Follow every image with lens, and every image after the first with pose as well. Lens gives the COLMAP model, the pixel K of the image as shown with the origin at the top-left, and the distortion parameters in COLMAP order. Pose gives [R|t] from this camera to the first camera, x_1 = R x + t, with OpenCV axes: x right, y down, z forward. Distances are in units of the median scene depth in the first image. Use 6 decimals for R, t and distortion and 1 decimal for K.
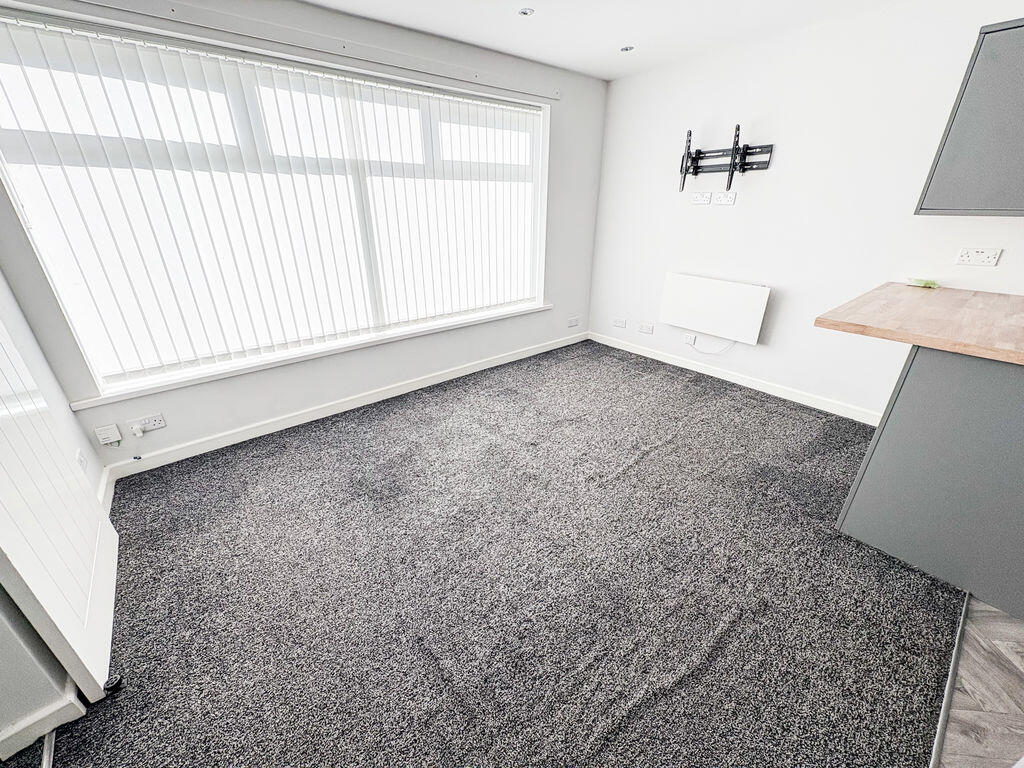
lens RADIAL K [[405.3, 0, 512.8], [0, 405.3, 382.5], [0, 0, 1]] dist [0.001713, -0.000137]
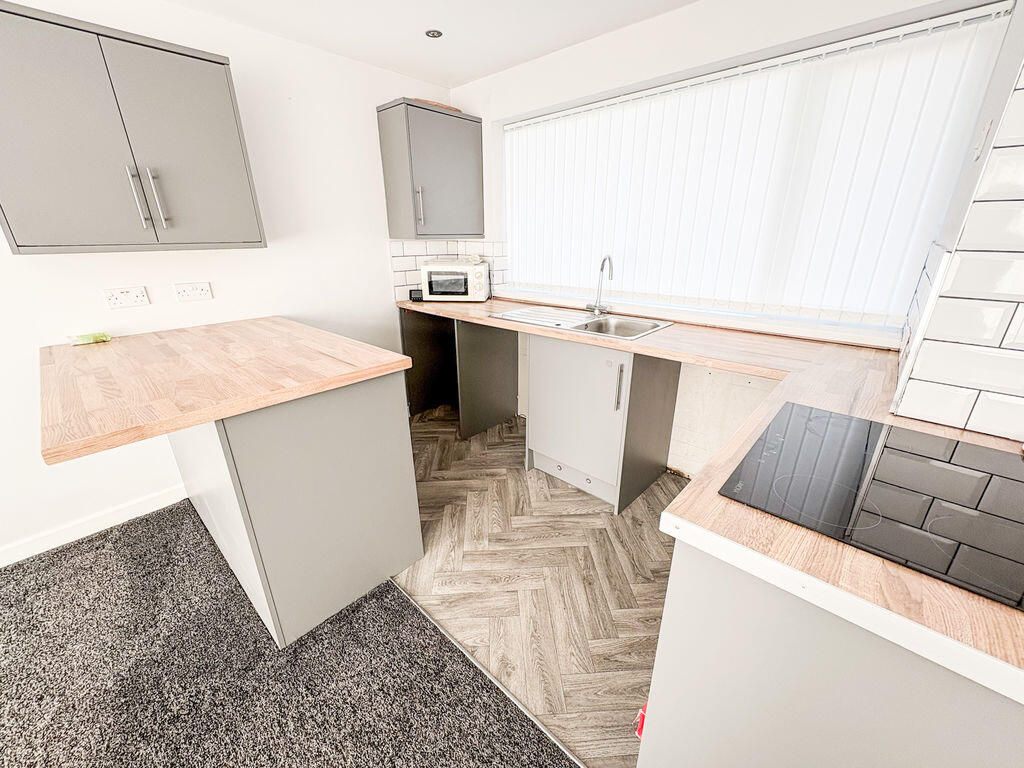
lens RADIAL K [[405.3, 0, 510.1], [0, 405.3, 384.0], [0, 0, 1]] dist [0.001713, -0.000137]
pose [[-0.132190, -0.345176, 0.929182, 0.191169], [0.413650, 0.832672, 0.368173, -0.154645], [-0.900788, 0.433025, 0.032711, 0.357468]]
